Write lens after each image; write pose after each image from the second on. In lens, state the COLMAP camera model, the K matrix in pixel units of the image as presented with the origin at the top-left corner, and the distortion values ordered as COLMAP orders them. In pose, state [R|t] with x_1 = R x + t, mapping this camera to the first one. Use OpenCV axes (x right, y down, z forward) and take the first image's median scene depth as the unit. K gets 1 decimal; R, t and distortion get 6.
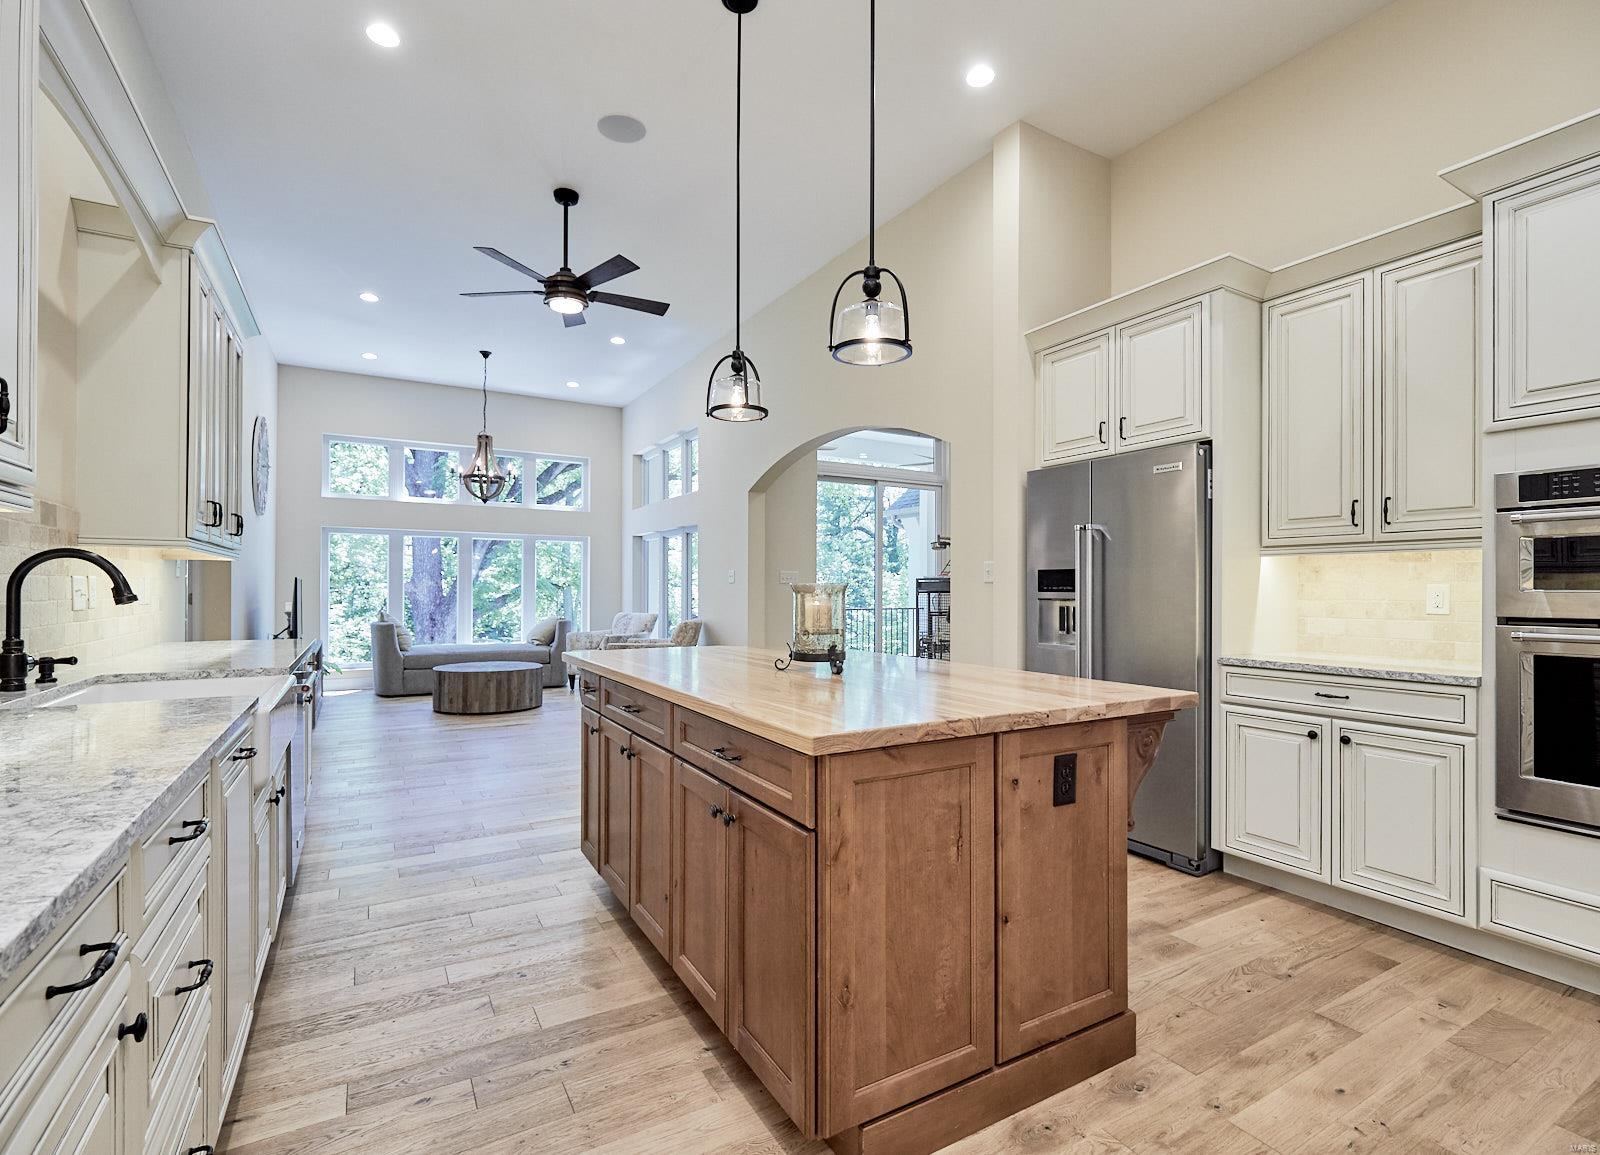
lens RADIAL K [[733.9, 0, 800.4], [0, 733.9, 582.3], [0, 0, 1]] dist [0.001629, -0.003276]
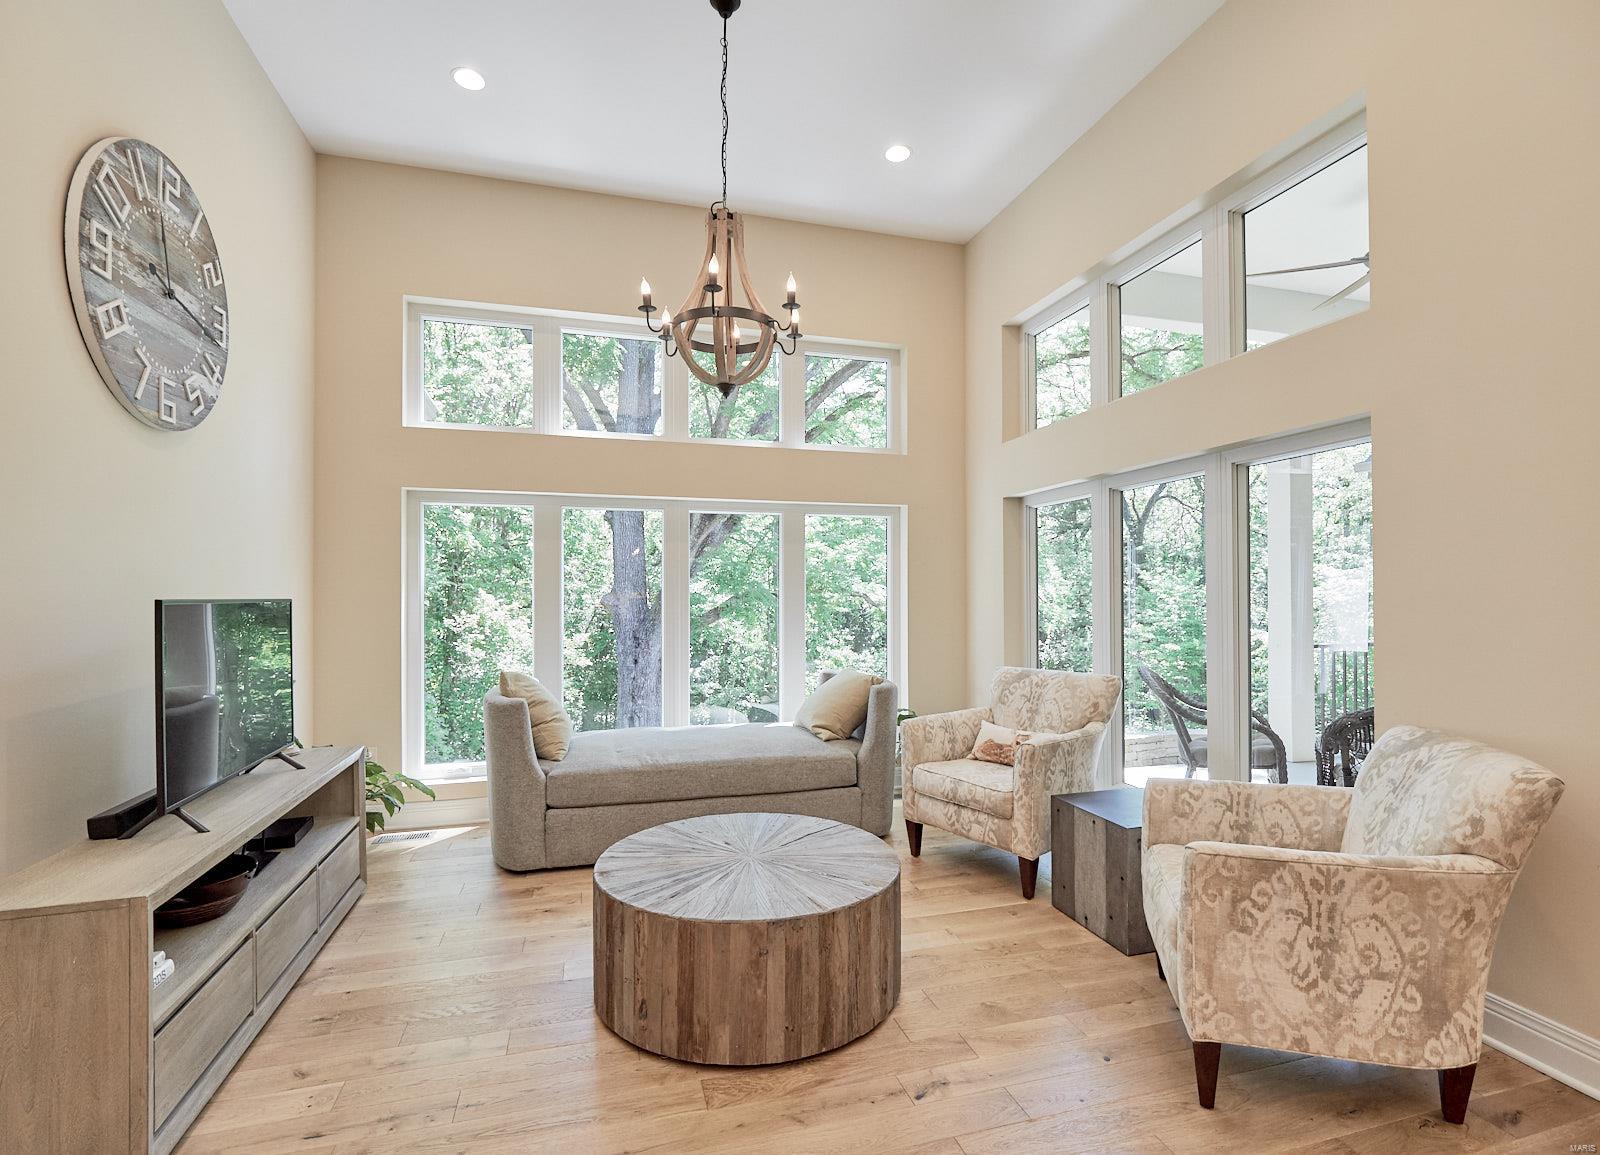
lens RADIAL K [[733.9, 0, 808.9], [0, 733.9, 590.1], [0, 0, 1]] dist [0.001629, -0.003276]
pose [[0.970747, -0.007681, -0.239982, -0.852103], [0.008227, 0.999965, 0.001272, -0.020706], [0.239964, -0.003209, 0.970777, 1.836181]]
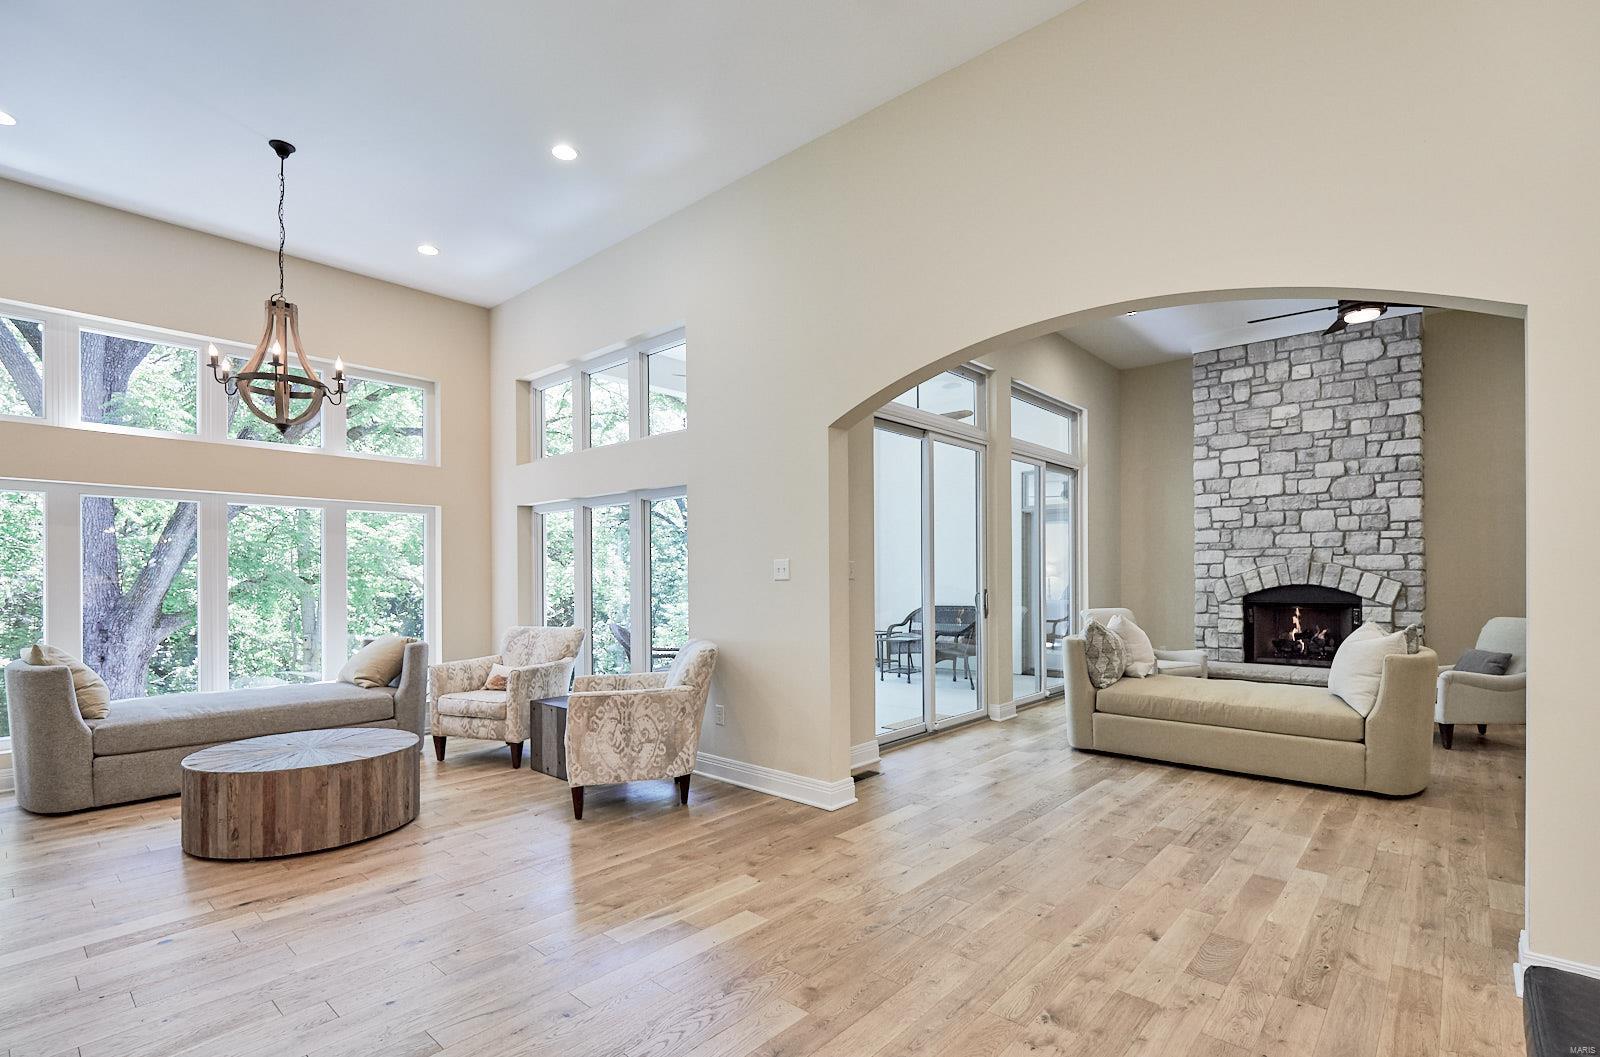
lens RADIAL K [[732.7, 0, 807.6], [0, 732.7, 575.4], [0, 0, 1]] dist [-0.006409, -0.002520]
pose [[0.947994, -0.008714, 0.318168, -0.687848], [0.006431, 0.999945, 0.008225, -0.019702], [-0.318222, -0.005751, 0.947999, 1.099087]]
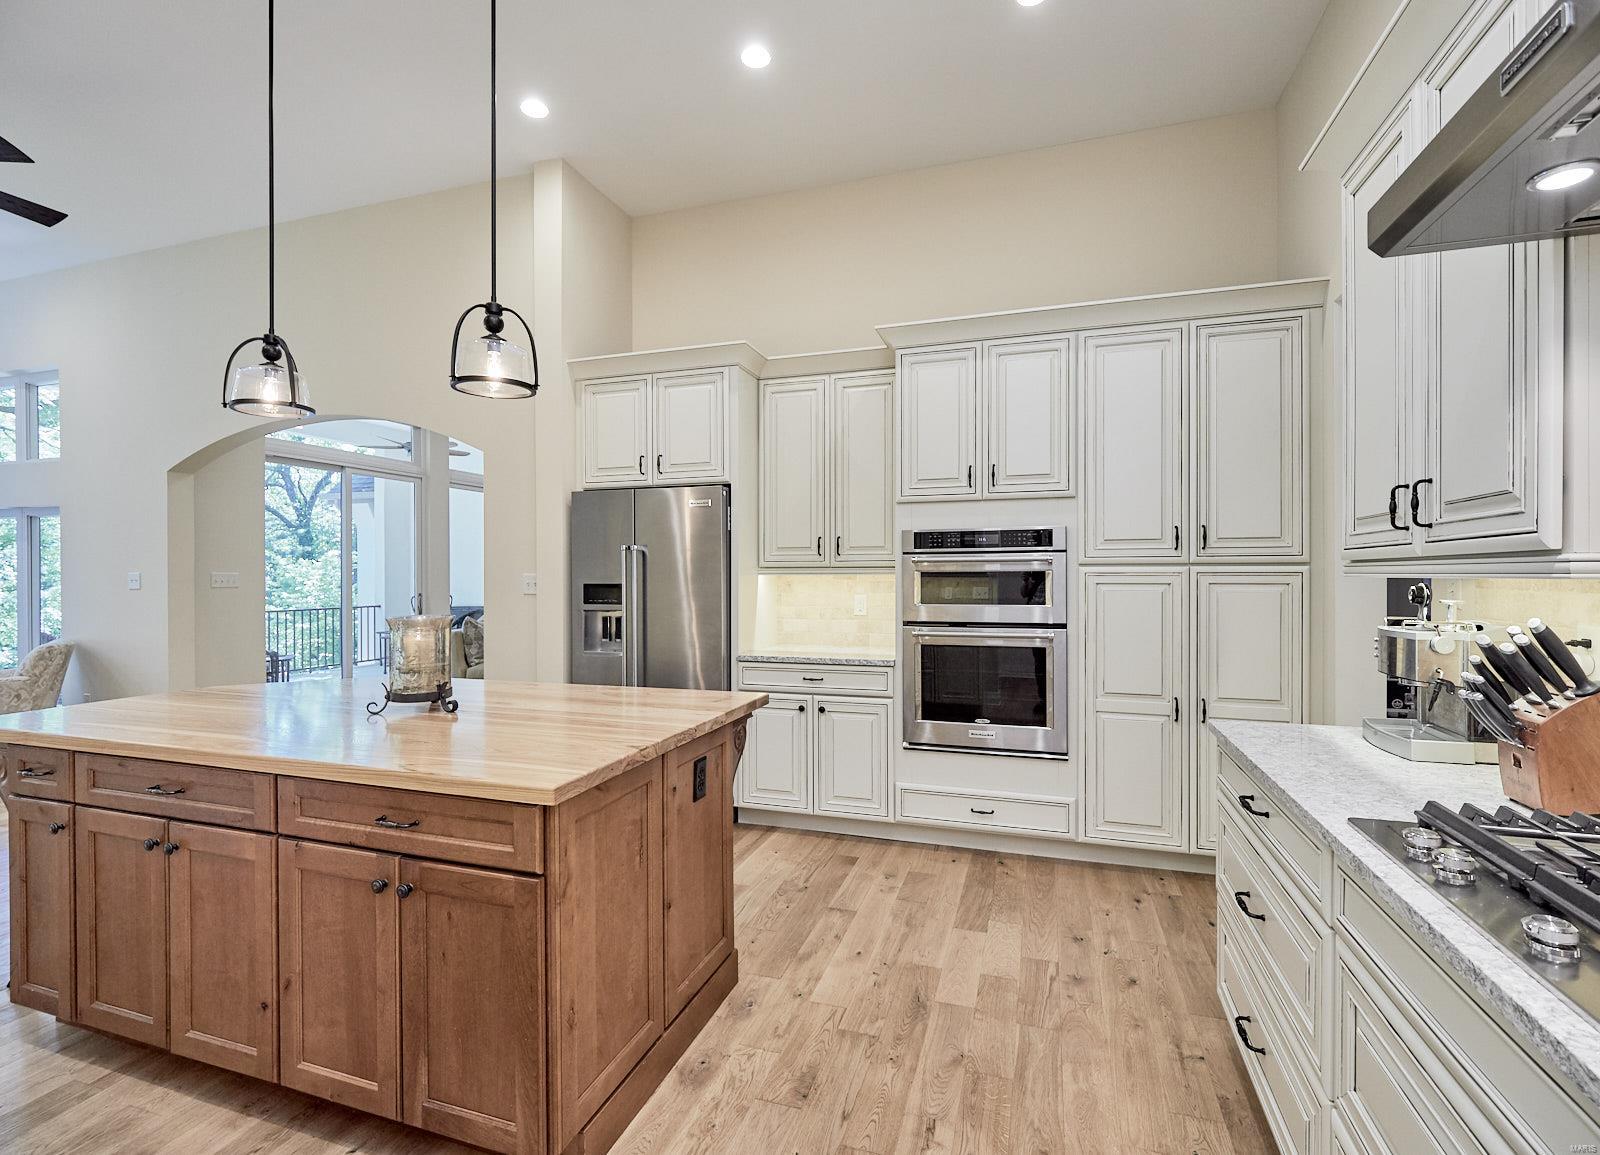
lens RADIAL K [[733.9, 0, 780.2], [0, 733.9, 573.0], [0, 0, 1]] dist [0.001629, -0.003276]
pose [[0.758644, -0.008221, 0.651454, -0.206367], [0.002608, 0.999951, 0.009582, -0.054566], [-0.651501, -0.005570, 0.758628, -0.013678]]
